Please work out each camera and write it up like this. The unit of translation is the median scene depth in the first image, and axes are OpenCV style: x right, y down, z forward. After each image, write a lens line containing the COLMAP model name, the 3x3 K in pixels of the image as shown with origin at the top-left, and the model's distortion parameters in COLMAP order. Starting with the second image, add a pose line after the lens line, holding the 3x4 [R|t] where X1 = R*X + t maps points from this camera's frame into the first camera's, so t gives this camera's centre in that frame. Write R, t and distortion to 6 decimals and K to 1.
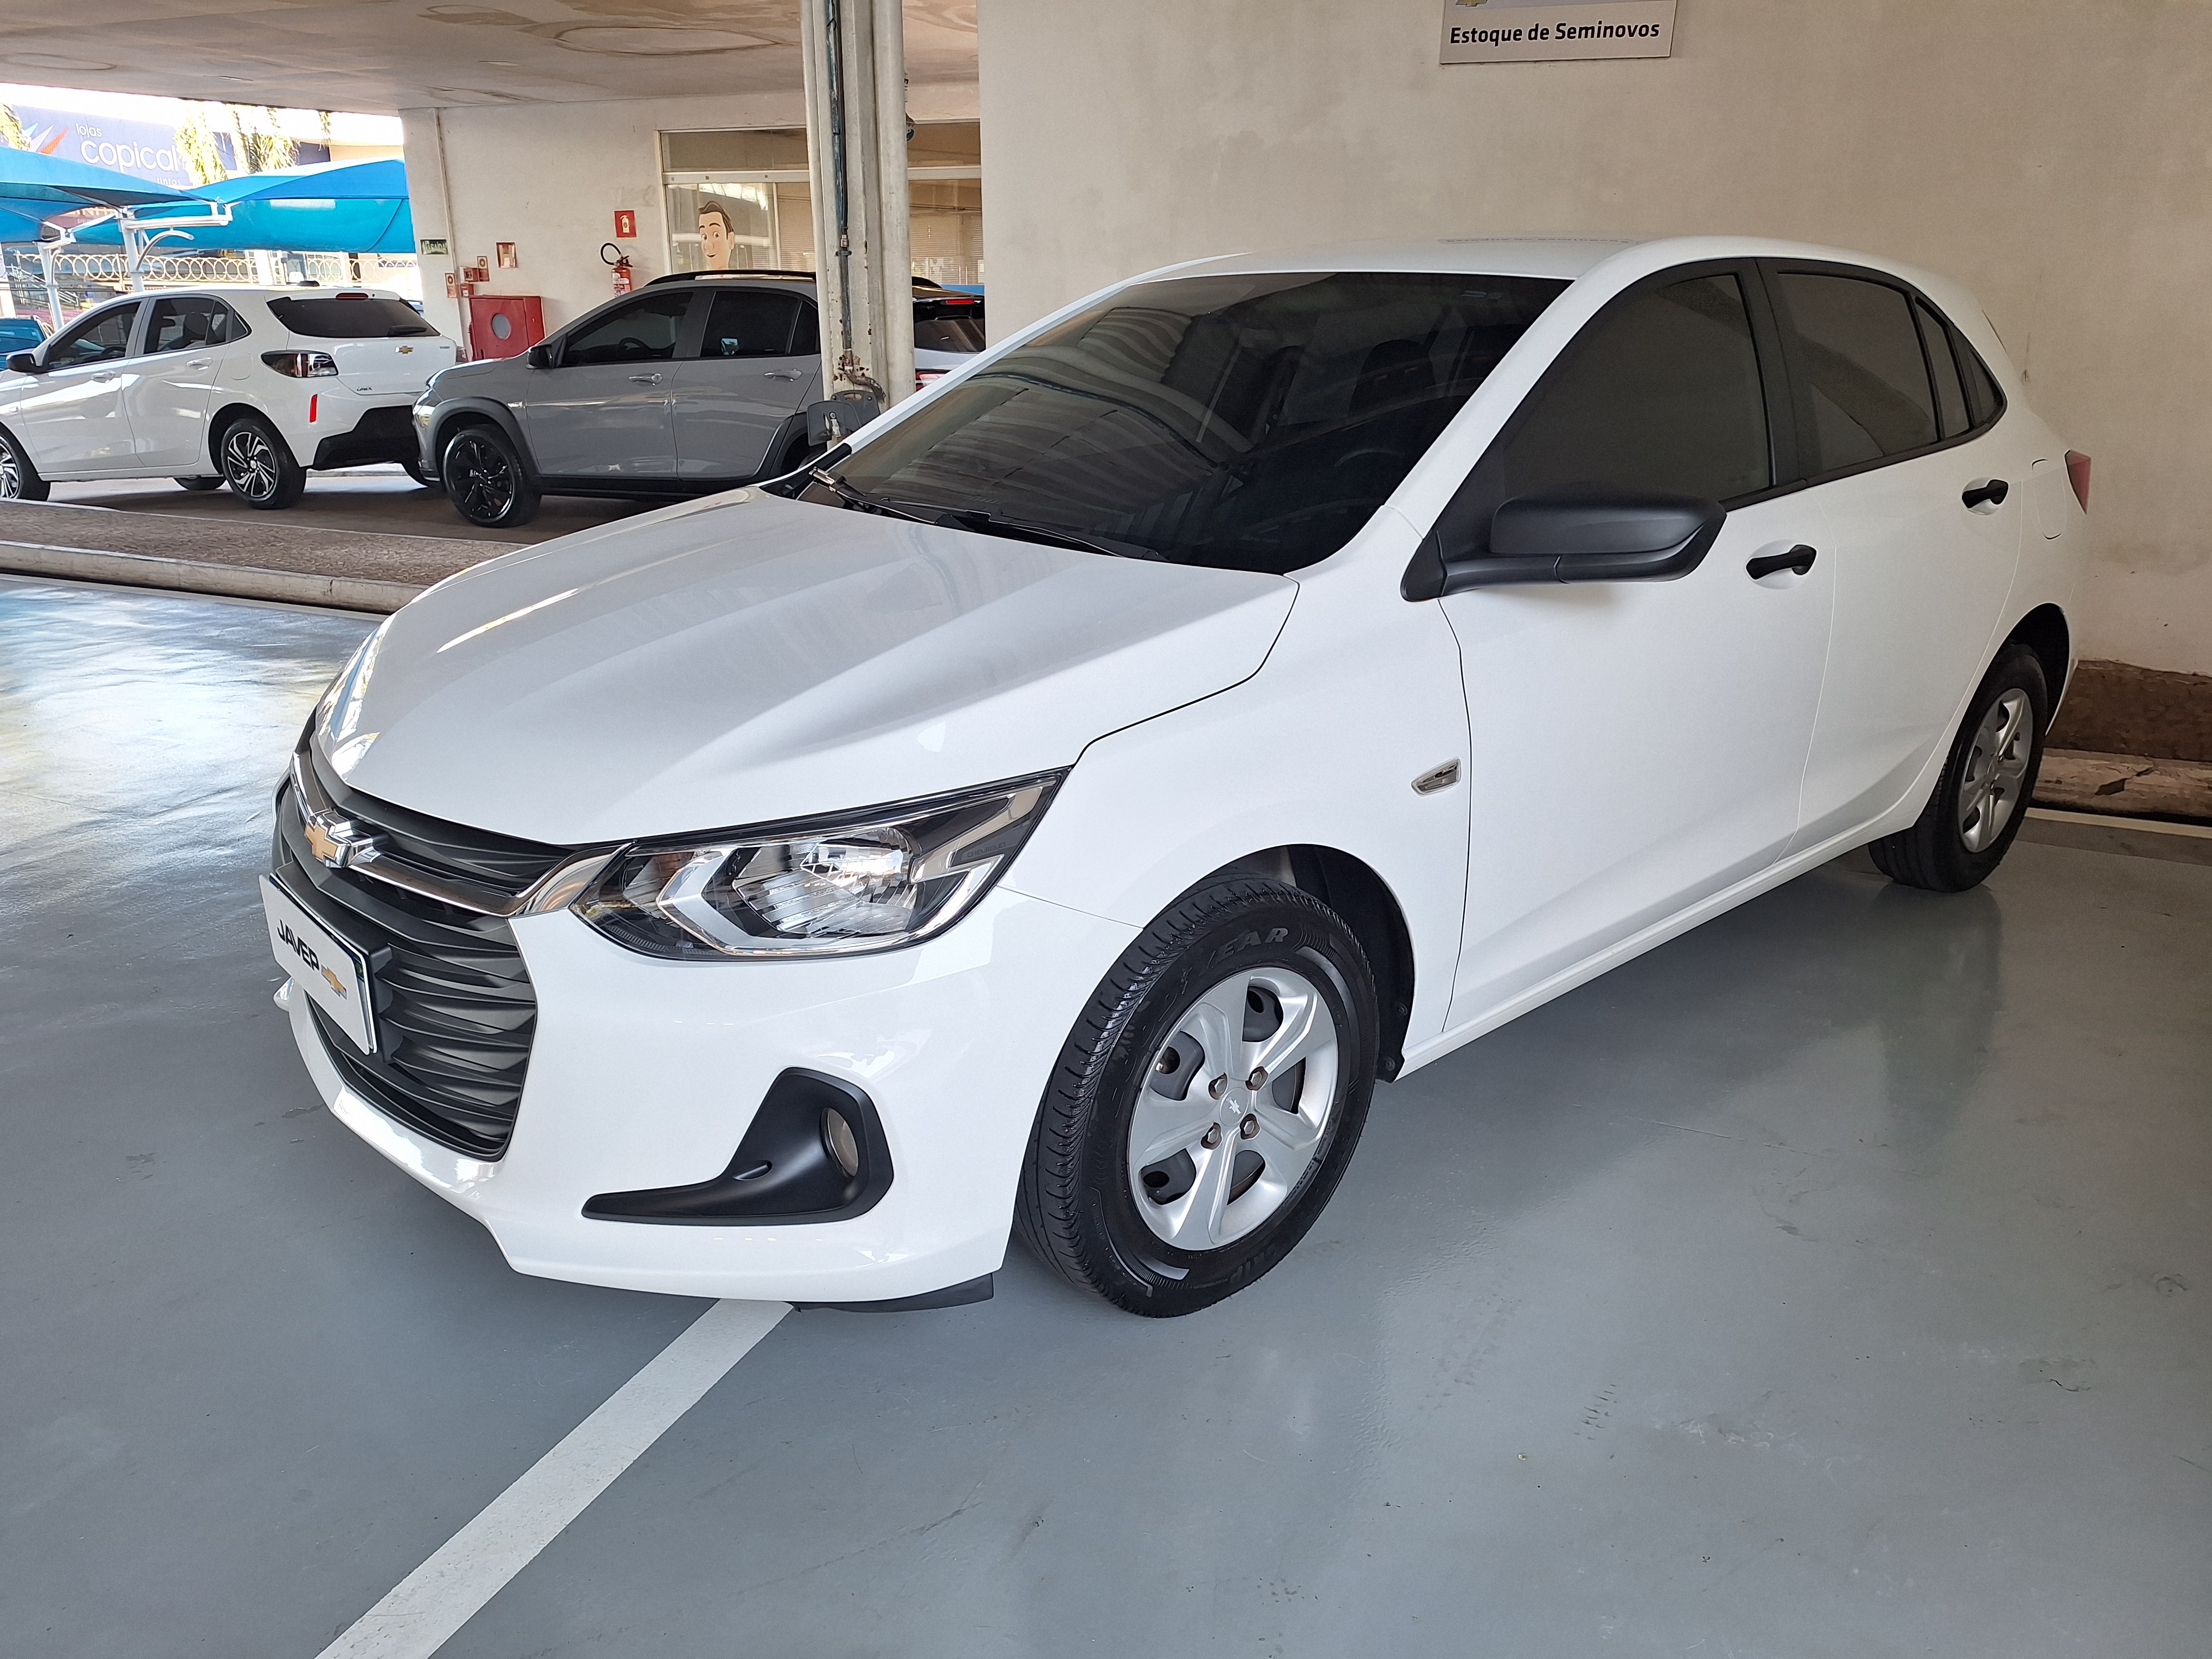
lens RADIAL K [[1540.7, 0, 1094.4], [0, 1540.7, 823.9], [0, 0, 1]] dist [0.026402, -0.018478]
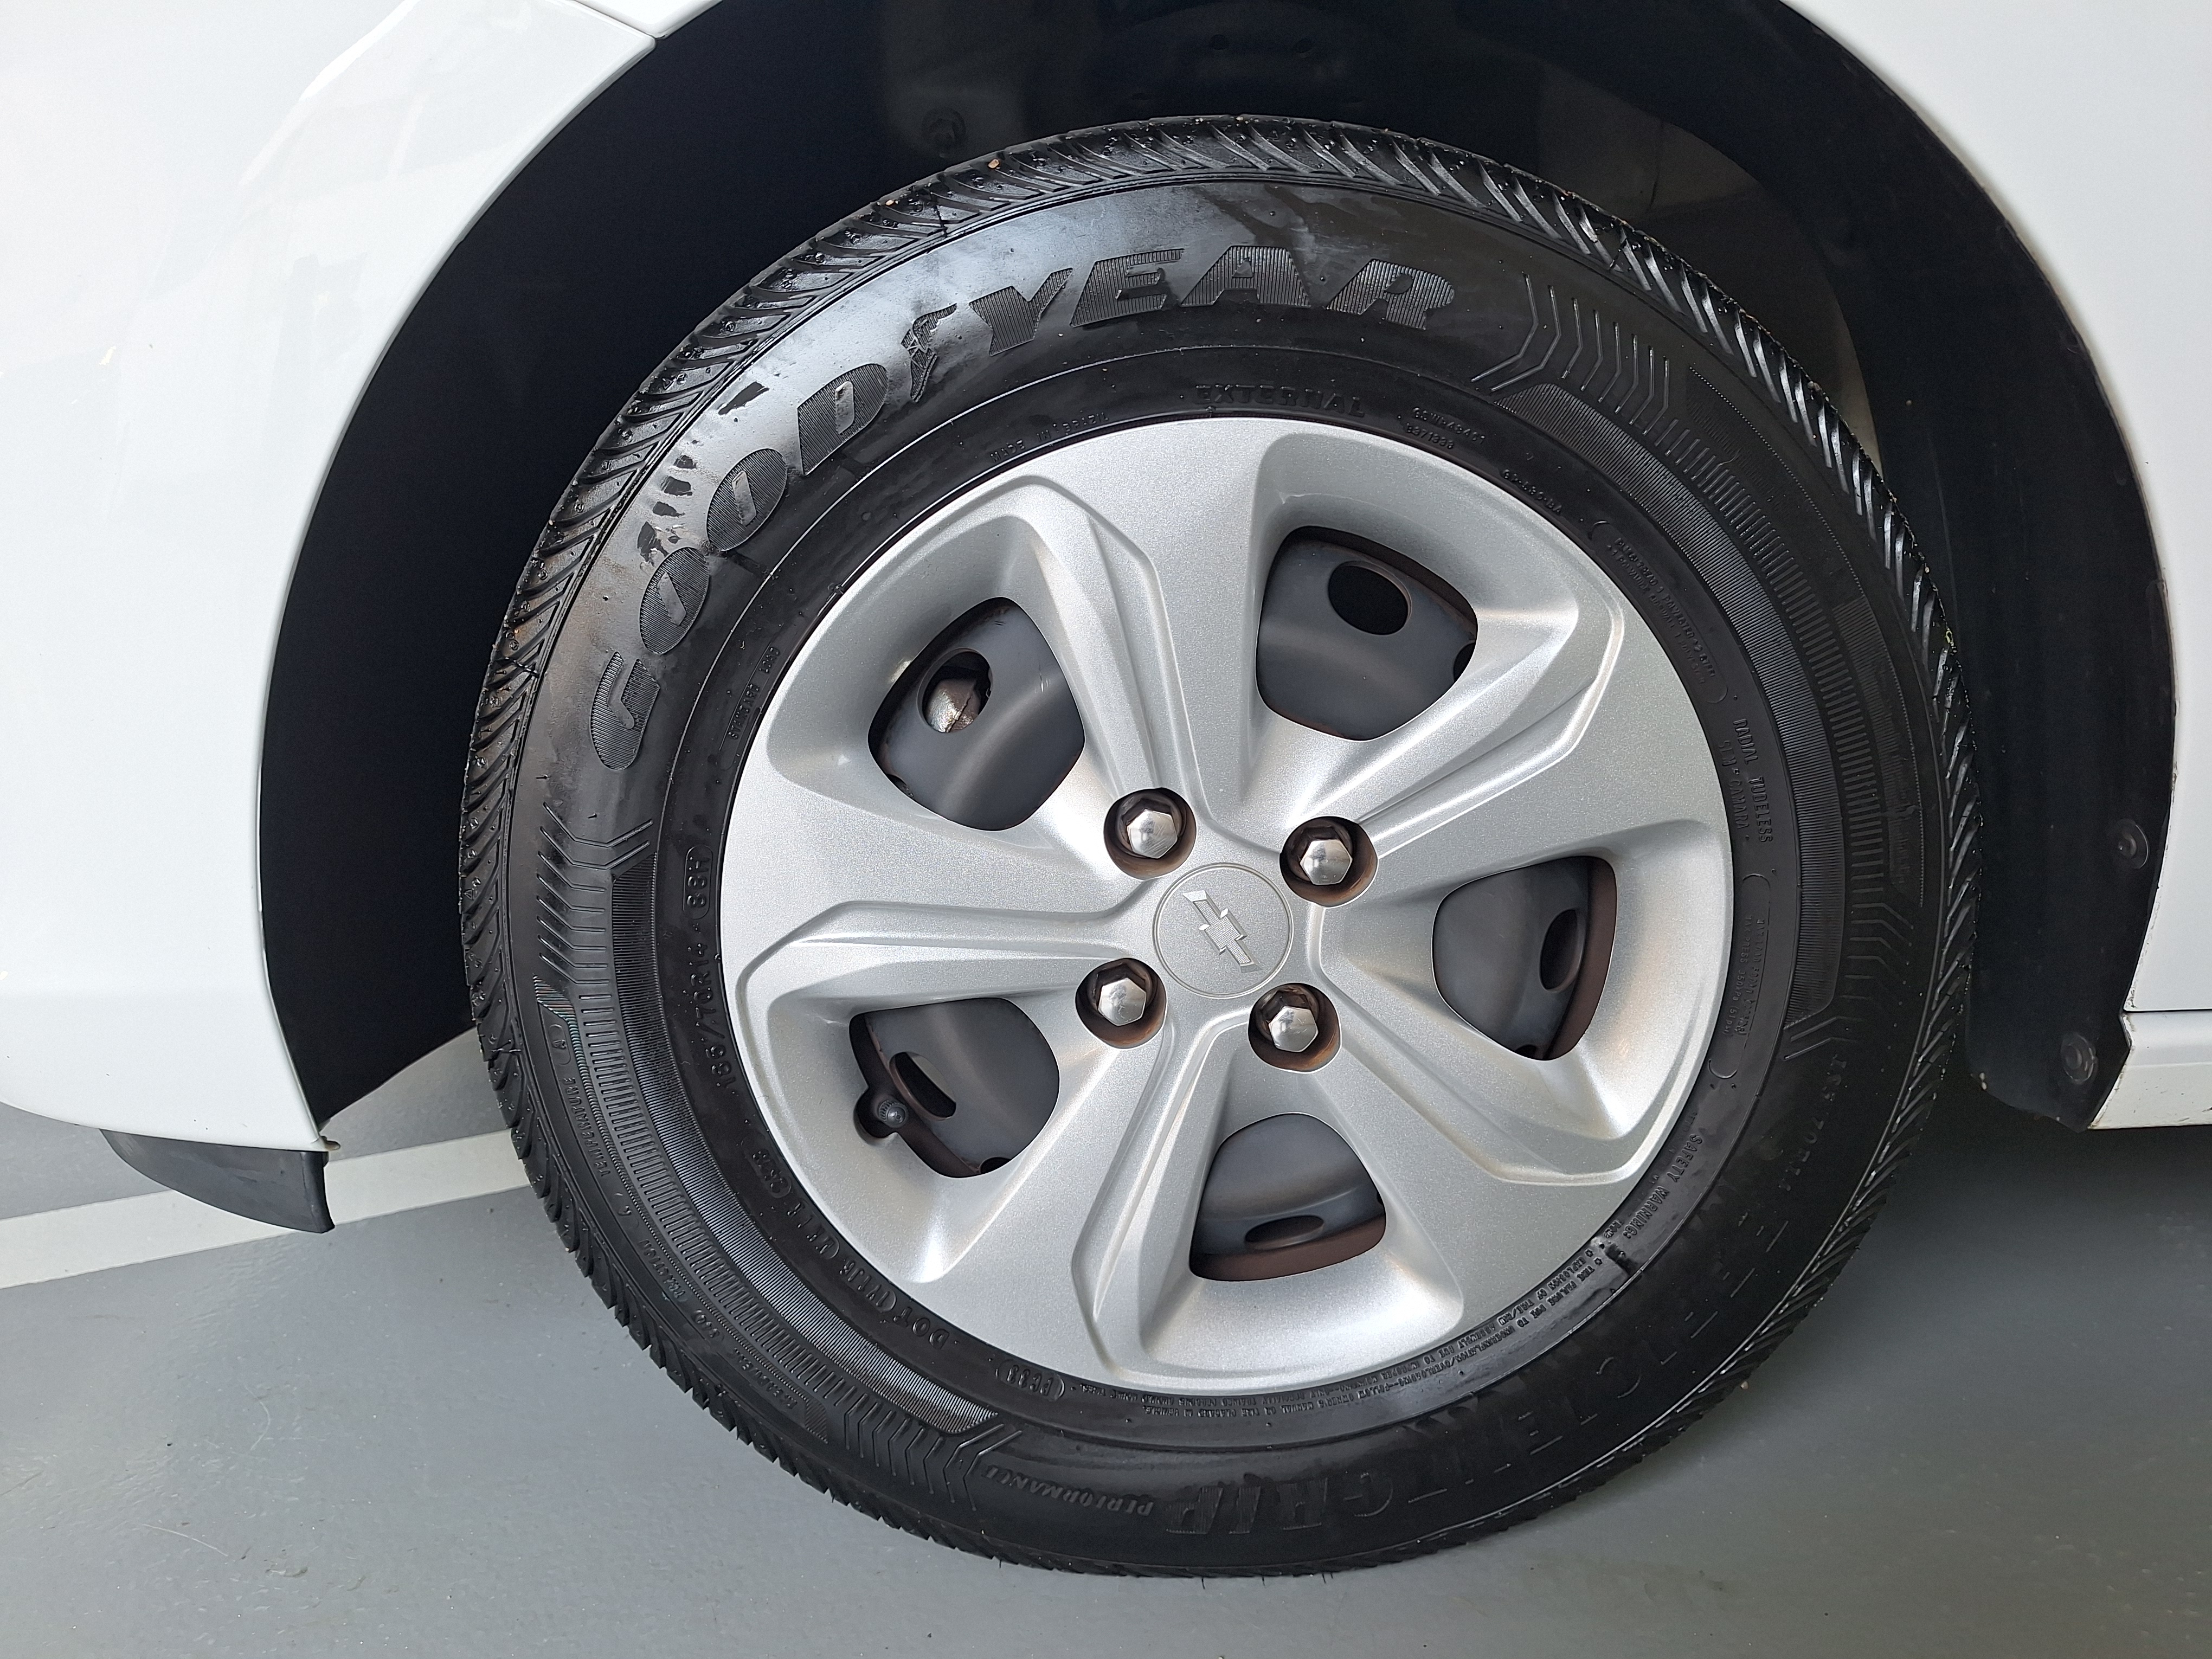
lens RADIAL K [[1540.7, 0, 1107.3], [0, 1540.7, 828.3], [0, 0, 1]] dist [0.026402, -0.018478]
pose [[0.763866, 0.177056, -0.620612, 0.250306], [-0.200839, 0.979097, 0.032130, 0.157477], [0.613329, 0.100100, 0.783459, 0.745924]]
